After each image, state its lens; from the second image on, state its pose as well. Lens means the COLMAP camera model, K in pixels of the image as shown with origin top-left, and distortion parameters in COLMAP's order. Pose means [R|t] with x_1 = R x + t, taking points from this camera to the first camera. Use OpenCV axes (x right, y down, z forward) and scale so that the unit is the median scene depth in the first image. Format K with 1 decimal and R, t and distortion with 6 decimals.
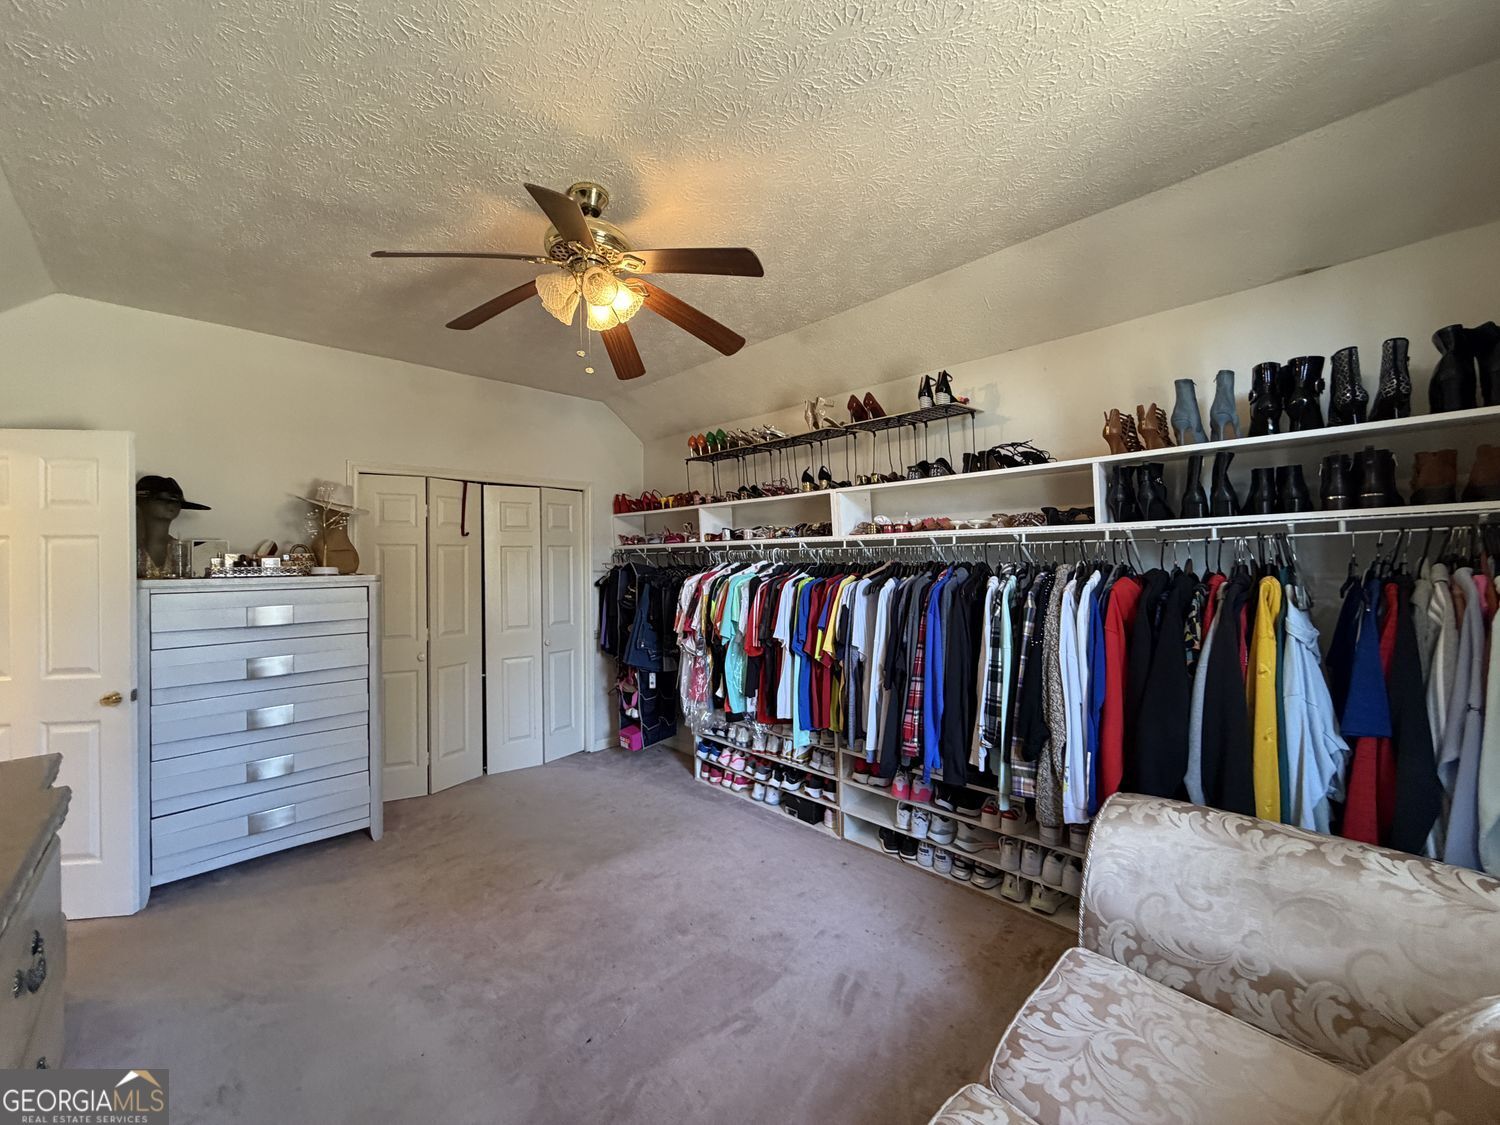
lens RADIAL K [[598.3, 0, 737.6], [0, 598.3, 565.1], [0, 0, 1]] dist [-0.001224, 0.000150]
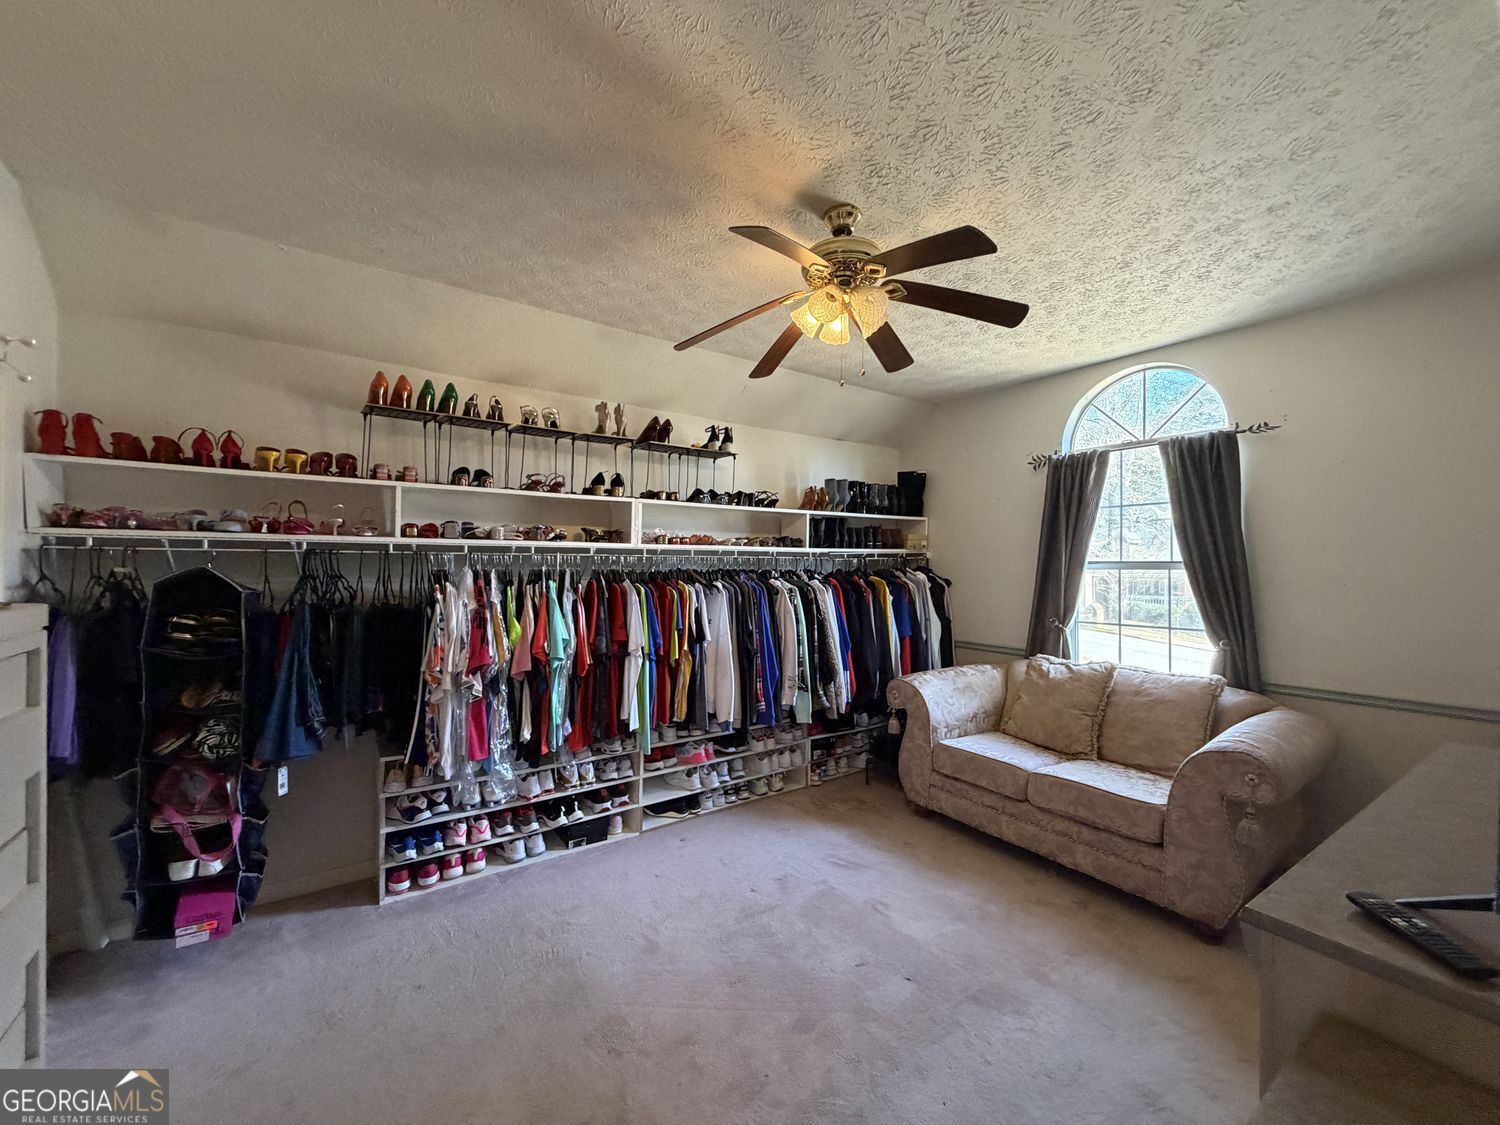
lens RADIAL K [[598.3, 0, 740.9], [0, 598.3, 568.9], [0, 0, 1]] dist [-0.001224, 0.000150]
pose [[0.147708, 0.011829, 0.988960, -0.847575], [0.006666, 0.999894, -0.012955, 0.010102], [-0.989009, 0.008506, 0.147613, 0.672690]]
